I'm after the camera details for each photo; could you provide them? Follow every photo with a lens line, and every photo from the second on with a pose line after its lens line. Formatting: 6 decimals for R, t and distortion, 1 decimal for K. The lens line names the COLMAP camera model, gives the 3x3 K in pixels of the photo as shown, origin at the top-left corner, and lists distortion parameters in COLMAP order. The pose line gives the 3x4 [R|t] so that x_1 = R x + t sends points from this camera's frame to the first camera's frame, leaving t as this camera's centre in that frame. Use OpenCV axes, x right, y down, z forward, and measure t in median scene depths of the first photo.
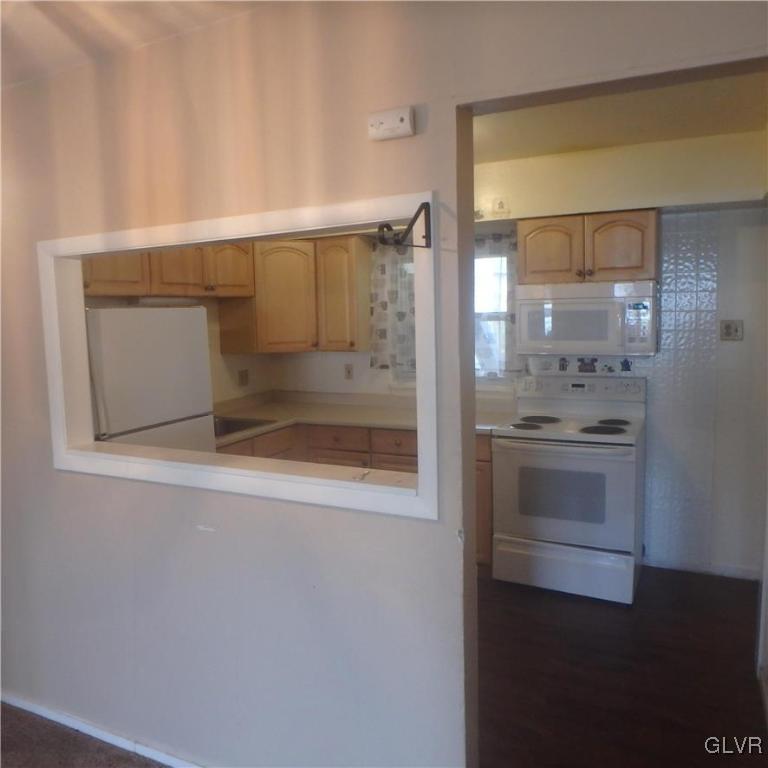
lens RADIAL K [[650.5, 0, 367.3], [0, 650.5, 387.7], [0, 0, 1]] dist [-0.034977, 0.022357]
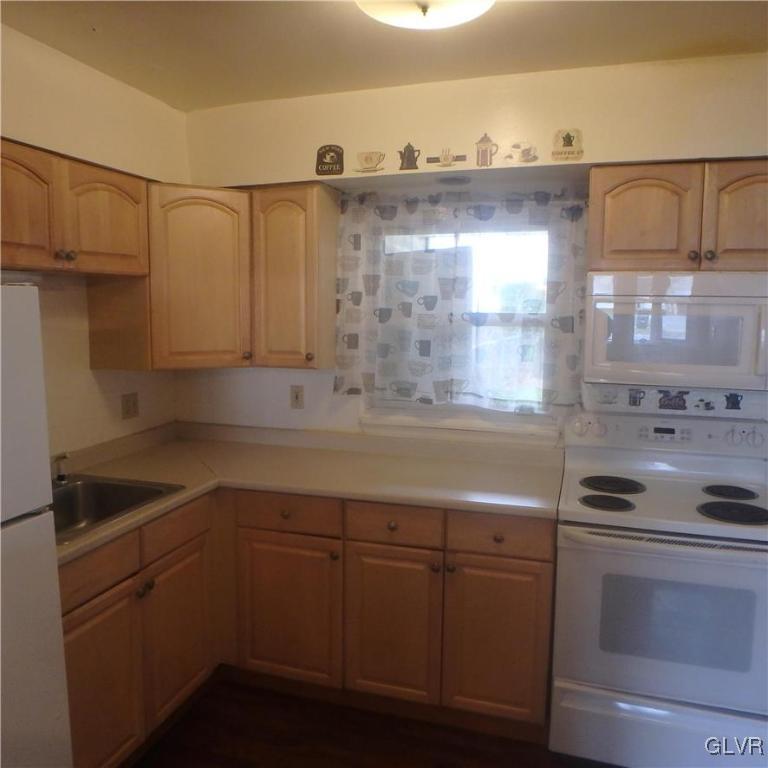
lens RADIAL K [[650.5, 0, 379.0], [0, 650.5, 380.8], [0, 0, 1]] dist [-0.034977, 0.022357]
pose [[0.986564, 0.013666, 0.162803, -0.062202], [-0.012891, 0.999900, -0.005814, -0.044042], [-0.162866, 0.003637, 0.986641, 0.390126]]
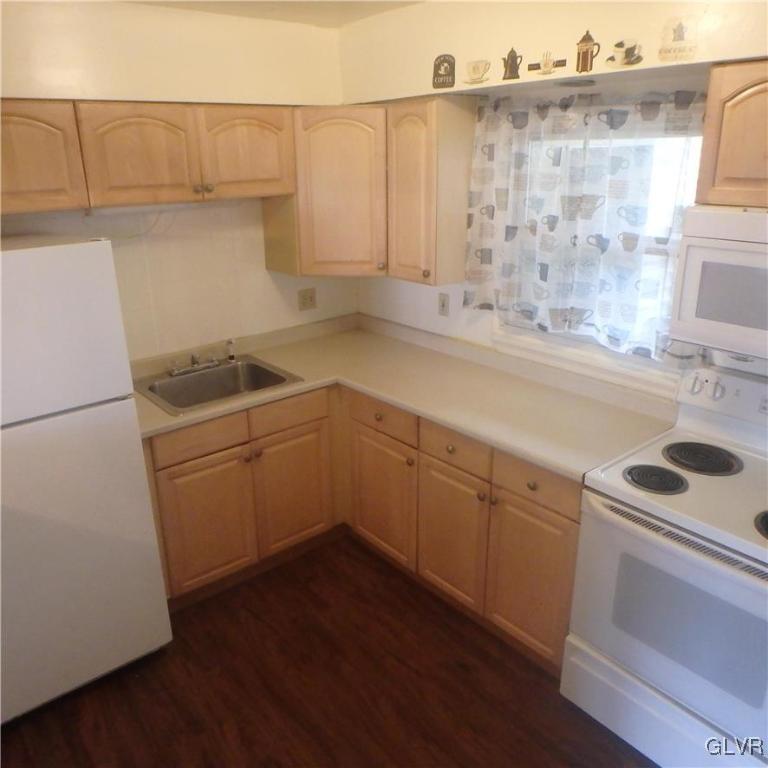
lens RADIAL K [[650.5, 0, 364.2], [0, 650.5, 381.7], [0, 0, 1]] dist [-0.034977, 0.022357]
pose [[0.909922, 0.147678, -0.387599, 0.200383], [-0.054189, 0.968786, 0.241901, -0.123690], [0.411224, -0.199108, 0.889523, 0.394787]]
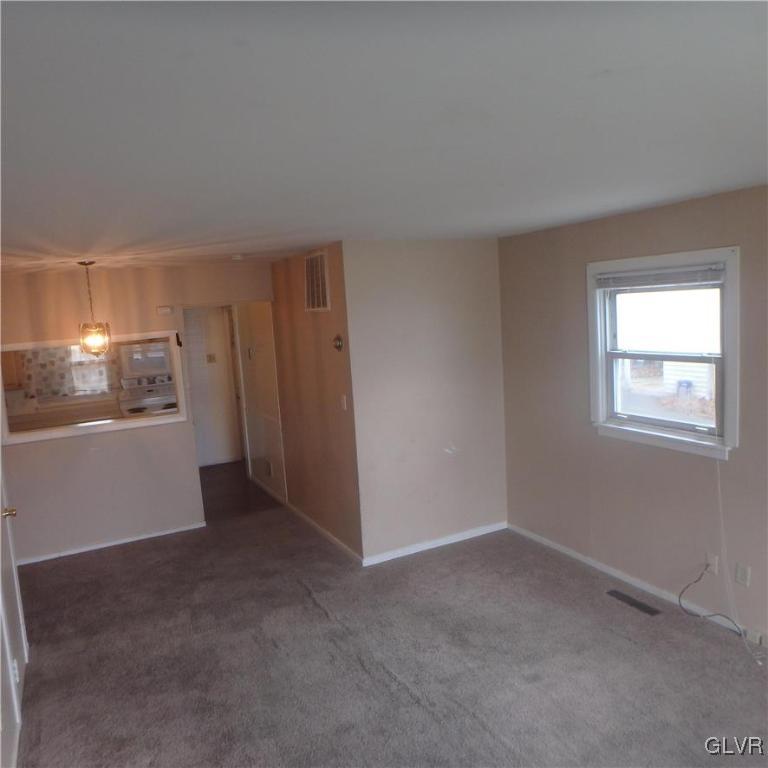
lens RADIAL K [[650.5, 0, 382.4], [0, 650.5, 376.4], [0, 0, 1]] dist [-0.034977, 0.022357]
pose [[0.606064, -0.105911, 0.788333, -0.823716], [0.151799, 0.988281, 0.016071, 0.029690], [-0.780797, 0.109928, 0.615038, -0.829725]]
